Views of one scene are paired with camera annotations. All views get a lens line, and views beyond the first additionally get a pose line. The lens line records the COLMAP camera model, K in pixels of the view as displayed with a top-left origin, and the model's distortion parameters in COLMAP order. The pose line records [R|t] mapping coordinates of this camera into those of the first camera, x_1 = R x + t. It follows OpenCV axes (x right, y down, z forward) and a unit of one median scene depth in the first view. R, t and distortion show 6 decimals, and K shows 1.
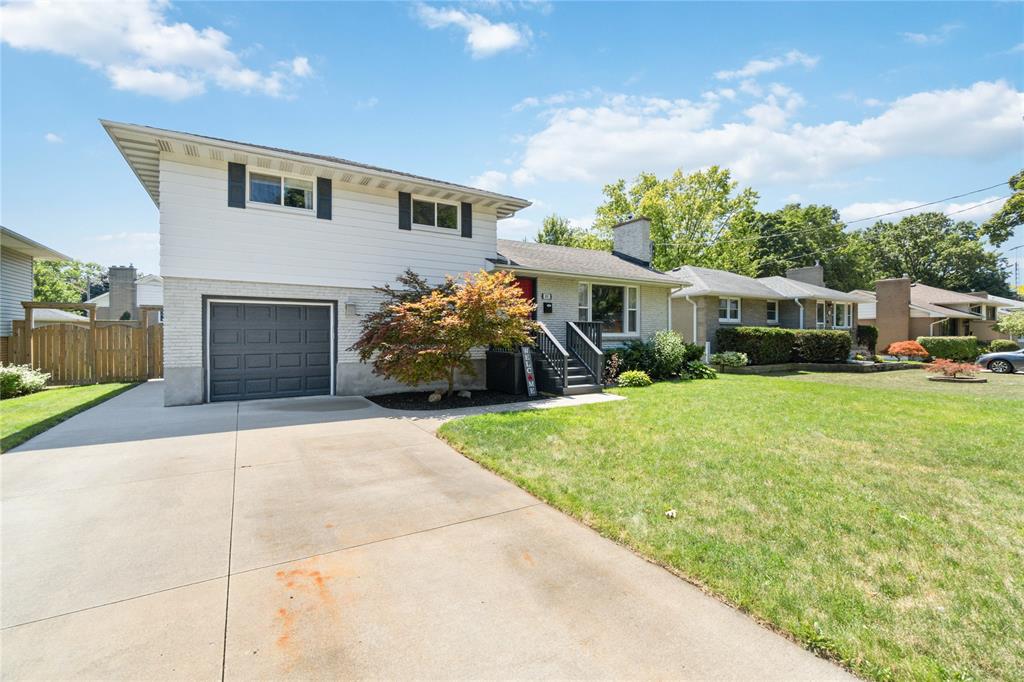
lens RADIAL K [[436.5, 0, 512.0], [0, 436.5, 341.0], [0, 0, 1]] dist [0.021341, -0.000340]
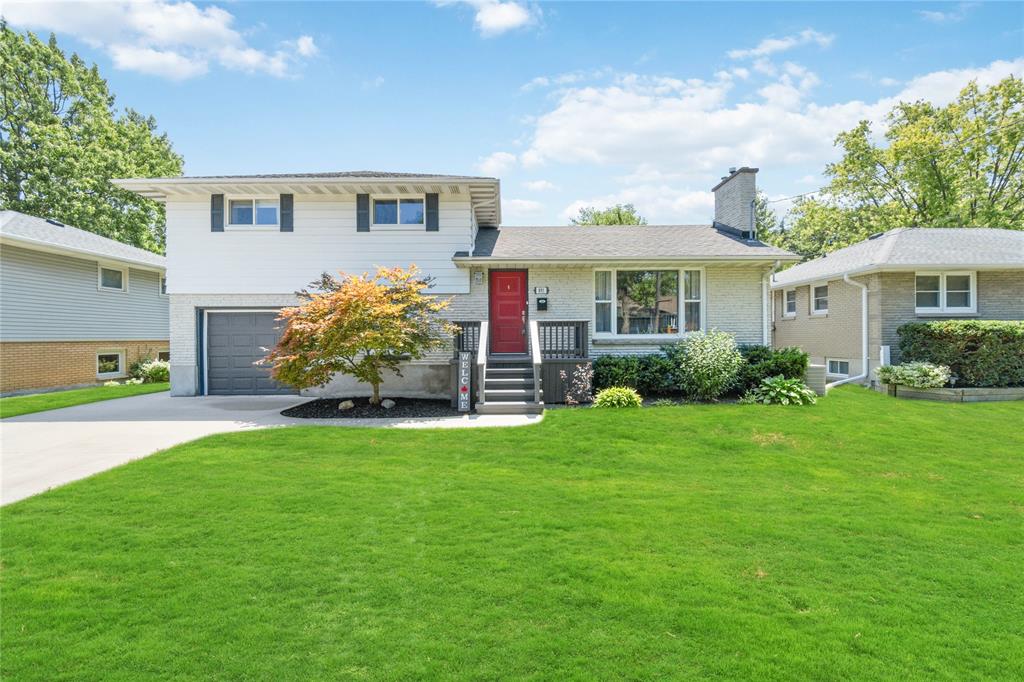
lens RADIAL K [[436.5, 0, 512.0], [0, 436.5, 341.0], [0, 0, 1]] dist [0.021341, -0.000340]
pose [[0.860688, -0.002222, -0.509127, 0.458312], [0.000193, 0.999992, -0.004038, -0.003984], [0.509132, 0.003377, 0.860682, 0.272782]]
